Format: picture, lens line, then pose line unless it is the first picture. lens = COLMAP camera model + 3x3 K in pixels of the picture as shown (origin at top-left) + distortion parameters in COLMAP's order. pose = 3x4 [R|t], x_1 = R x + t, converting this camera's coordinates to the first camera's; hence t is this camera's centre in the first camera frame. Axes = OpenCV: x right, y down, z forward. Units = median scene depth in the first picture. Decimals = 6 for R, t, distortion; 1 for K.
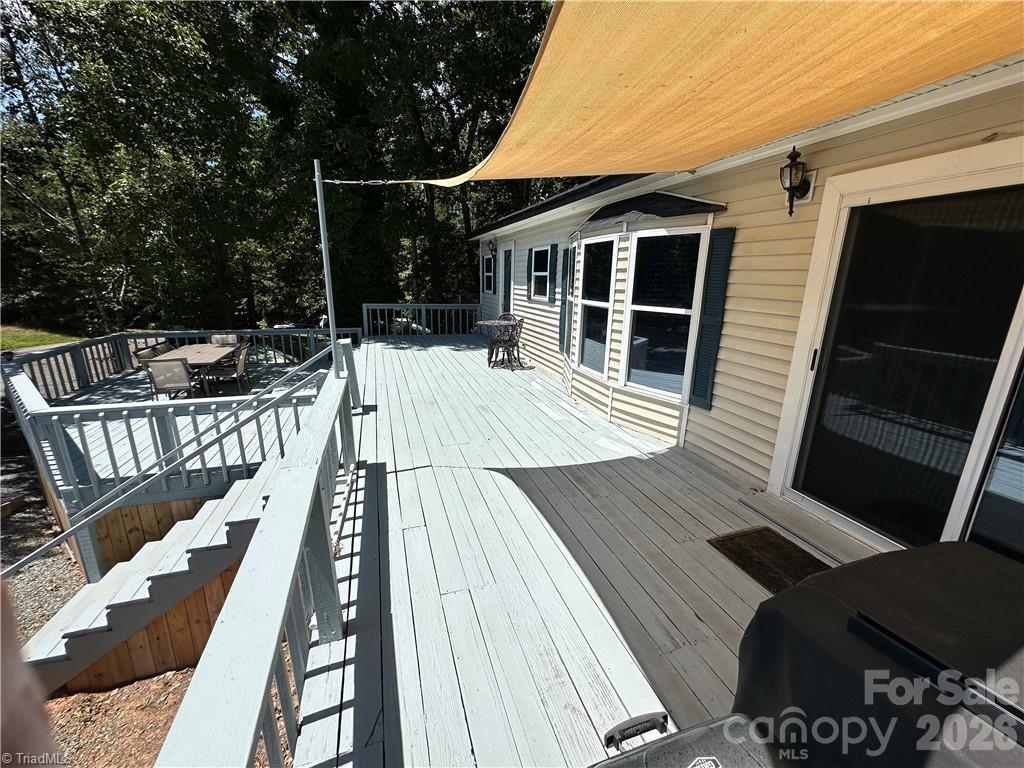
lens RADIAL K [[409.7, 0, 514.6], [0, 409.7, 388.5], [0, 0, 1]] dist [-0.009141, 0.001376]
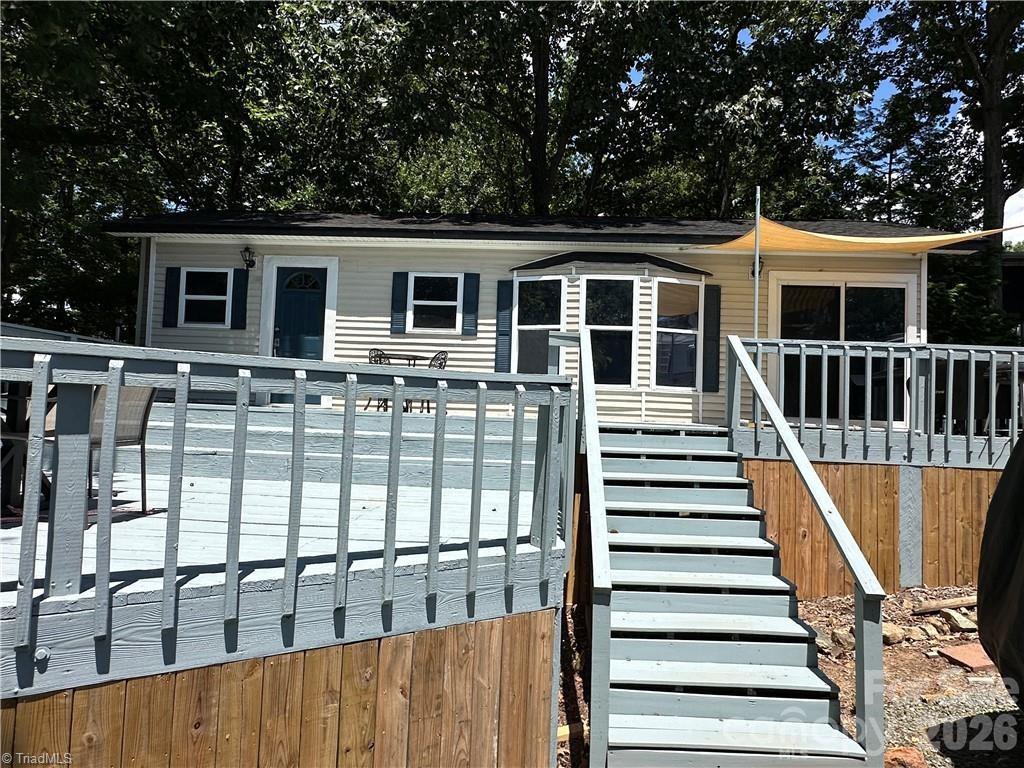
lens RADIAL K [[625.8, 0, 515.1], [0, 625.8, 381.9], [0, 0, 1]] dist [-0.017268, 0.003763]
pose [[0.368032, 0.028695, 0.929370, -1.596236], [0.219108, 0.968699, -0.116677, 0.097073], [-0.903628, 0.246573, 0.350225, 0.650378]]
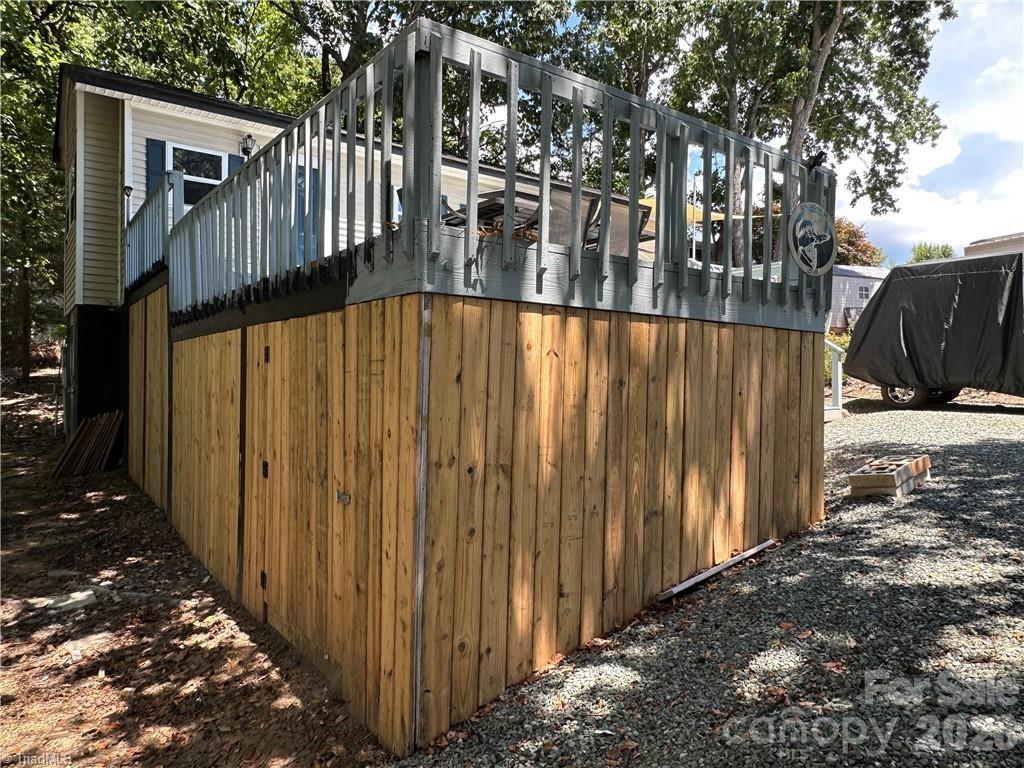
lens RADIAL K [[688.9, 0, 514.1], [0, 688.9, 394.7], [0, 0, 1]] dist [-0.037599, 0.024266]
pose [[-0.304615, -0.056413, 0.950804, -2.418132], [0.227345, 0.965085, 0.130096, -0.029575], [-0.924945, 0.255790, -0.281154, 2.022722]]
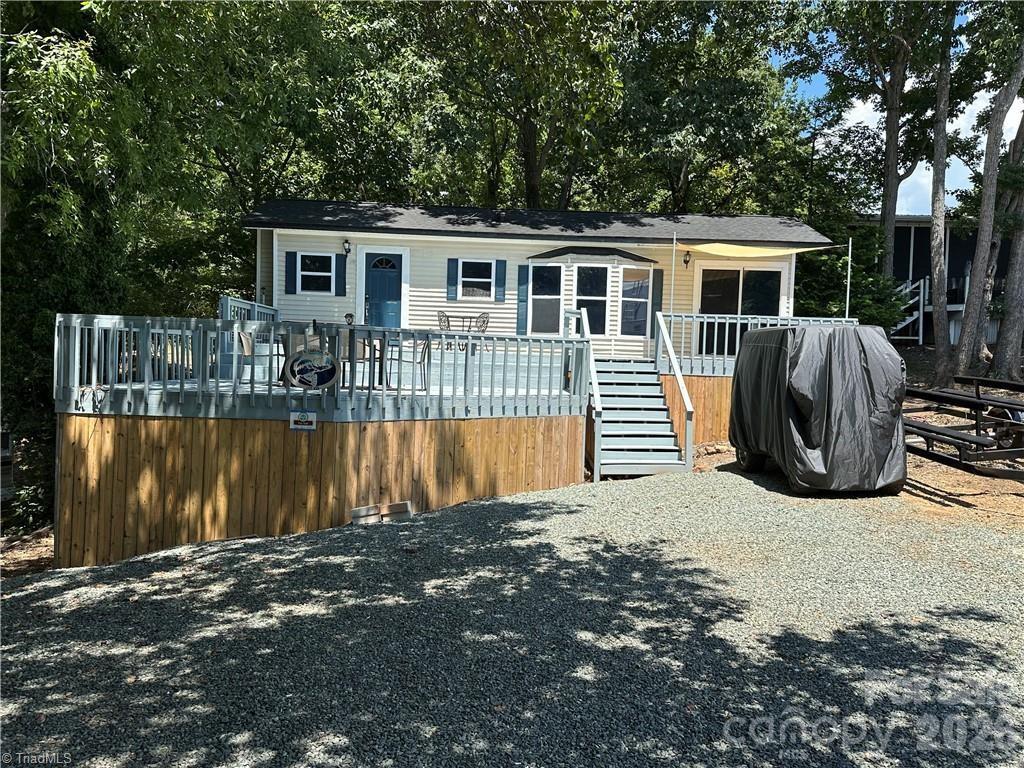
lens RADIAL K [[759.0, 0, 519.8], [0, 759.0, 386.0], [0, 0, 1]] dist [0.047055, -0.056507]
pose [[0.290611, -0.055994, 0.955201, -3.226146], [0.227584, 0.973682, -0.012163, 0.149389], [-0.929382, 0.220923, 0.295707, 0.372739]]
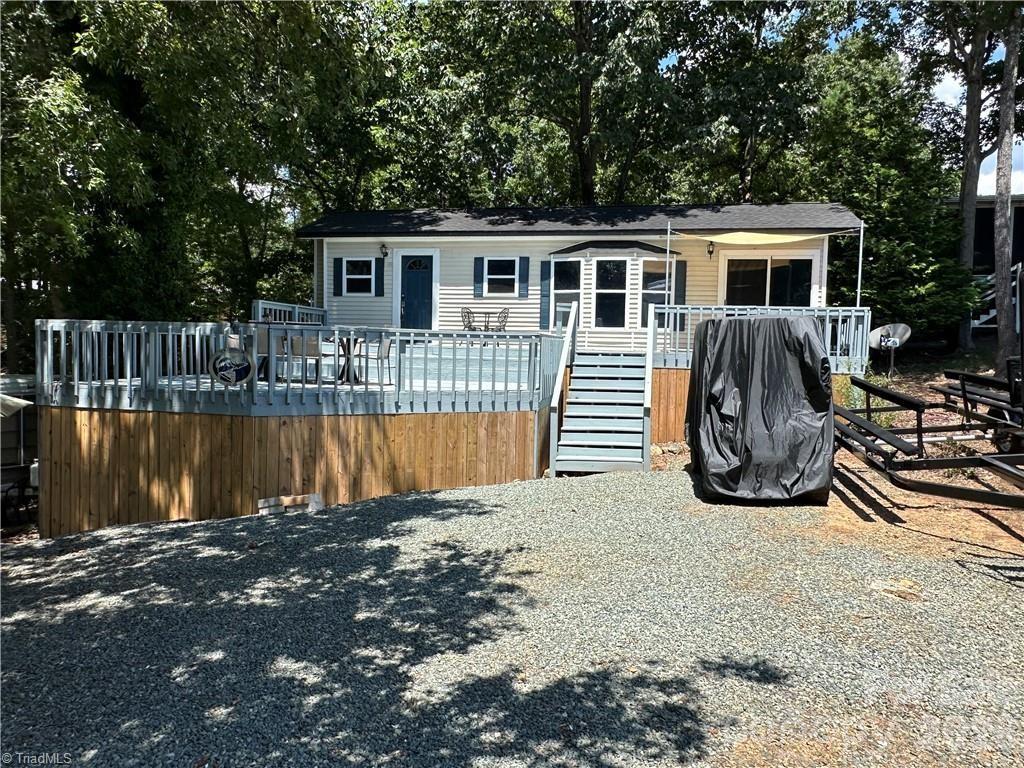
lens RADIAL K [[688.9, 0, 505.5], [0, 688.9, 391.2], [0, 0, 1]] dist [-0.037599, 0.024266]
pose [[0.496544, -0.076820, 0.864606, -2.800562], [0.220302, 0.974614, -0.039925, 0.256792], [-0.839590, 0.210299, 0.500862, -0.072427]]
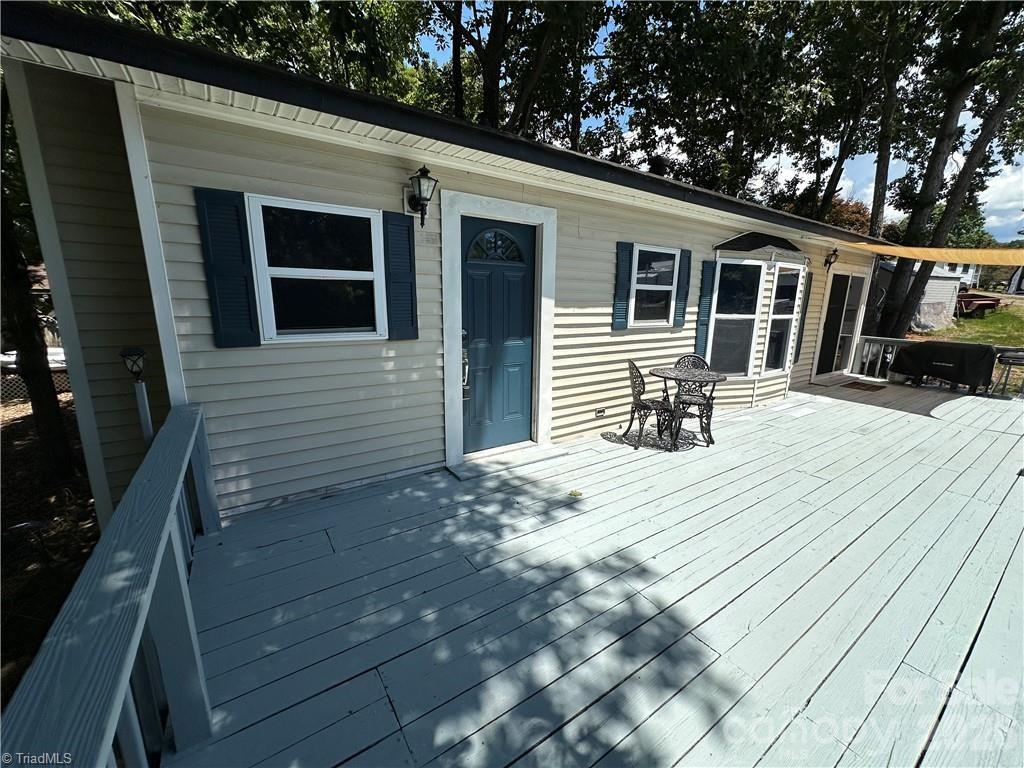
lens RADIAL K [[409.7, 0, 507.3], [0, 409.7, 378.2], [0, 0, 1]] dist [-0.009141, 0.001376]
pose [[-0.266811, -0.238799, 0.933695, -0.777270], [0.219119, 0.928412, 0.300063, -0.586010], [-0.938509, 0.284651, -0.195386, 2.071200]]
